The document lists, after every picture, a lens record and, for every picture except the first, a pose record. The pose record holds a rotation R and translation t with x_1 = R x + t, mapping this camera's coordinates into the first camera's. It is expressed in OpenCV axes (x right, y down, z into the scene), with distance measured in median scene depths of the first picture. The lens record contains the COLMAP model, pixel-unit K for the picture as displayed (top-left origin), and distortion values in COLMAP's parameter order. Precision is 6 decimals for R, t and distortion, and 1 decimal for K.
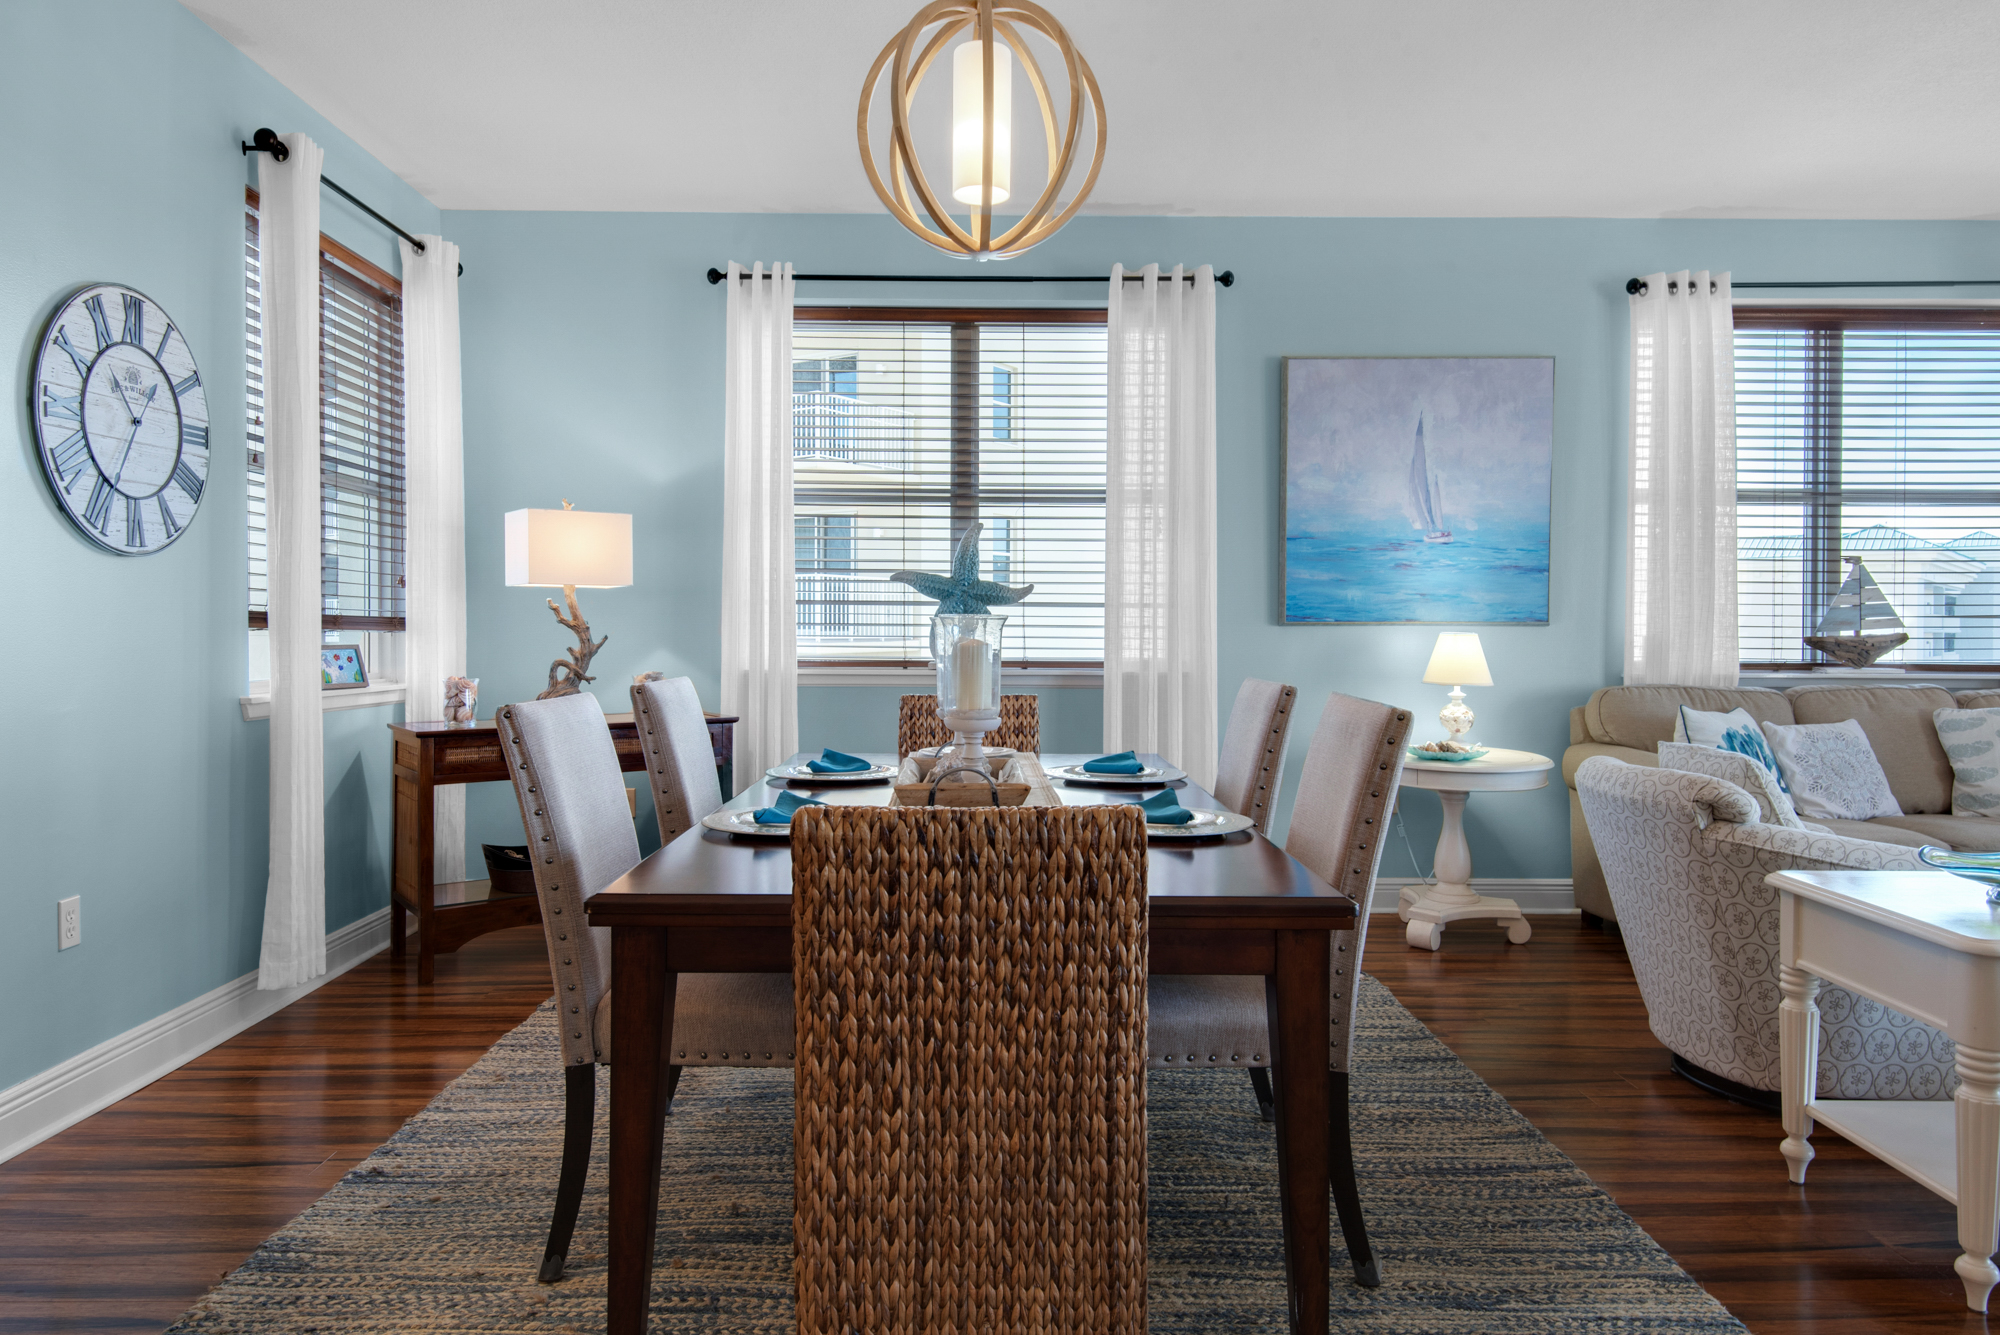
lens RADIAL K [[1278.0, 0, 994.0], [0, 1278.0, 643.7], [0, 0, 1]] dist [0.066143, -0.063295]
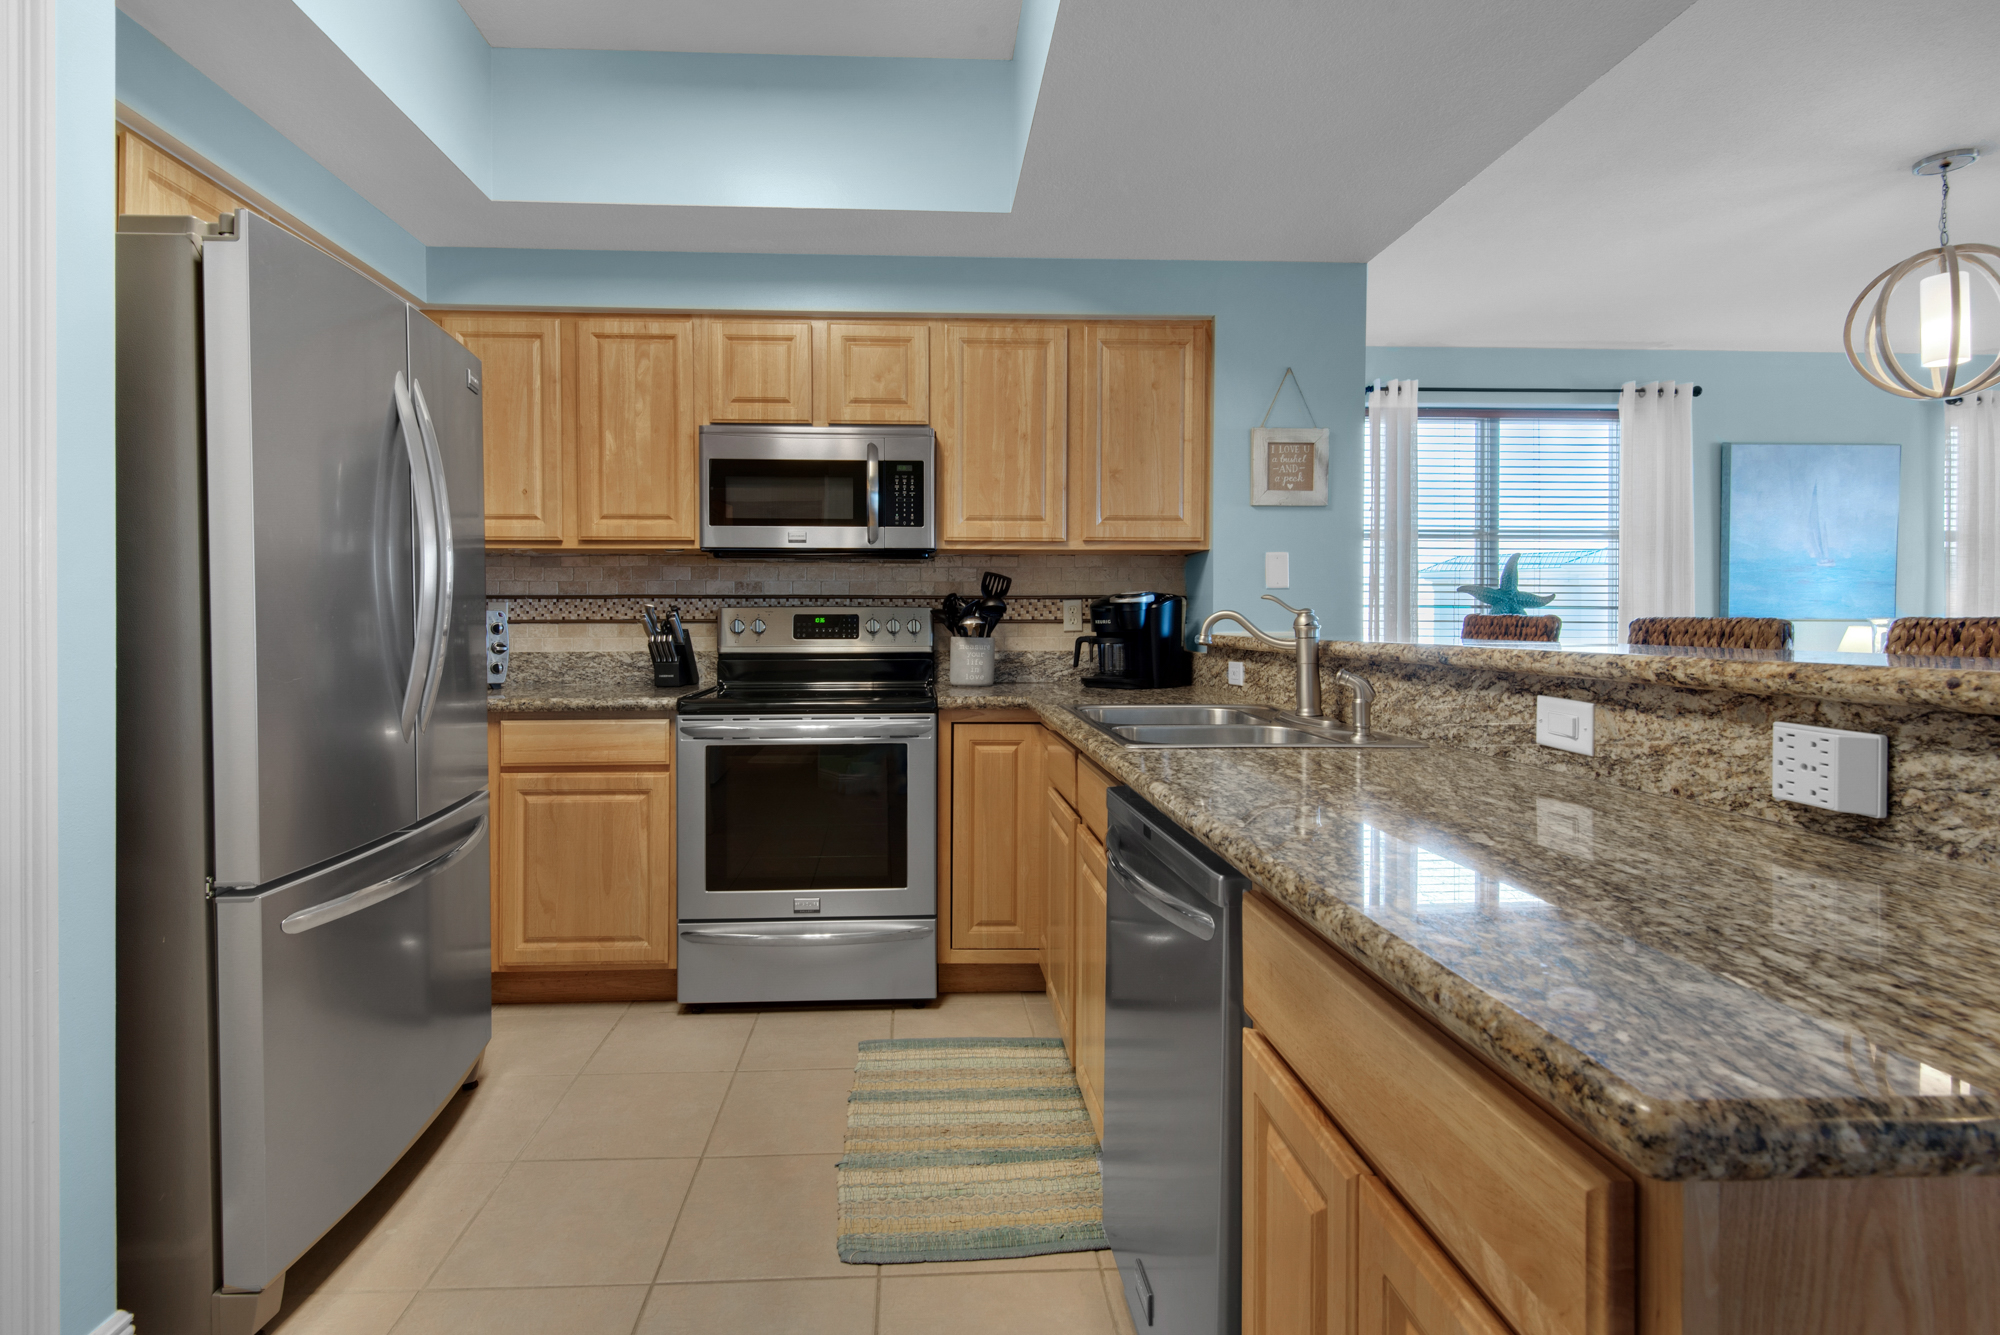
lens RADIAL K [[978.7, 0, 937.6], [0, 978.7, 627.1], [0, 0, 1]] dist [-0.001029, -0.000139]
pose [[0.999733, -0.002423, 0.022976, -0.721425], [0.002669, 0.999940, -0.010657, 0.001988], [-0.022949, 0.010715, 0.999679, -0.118233]]
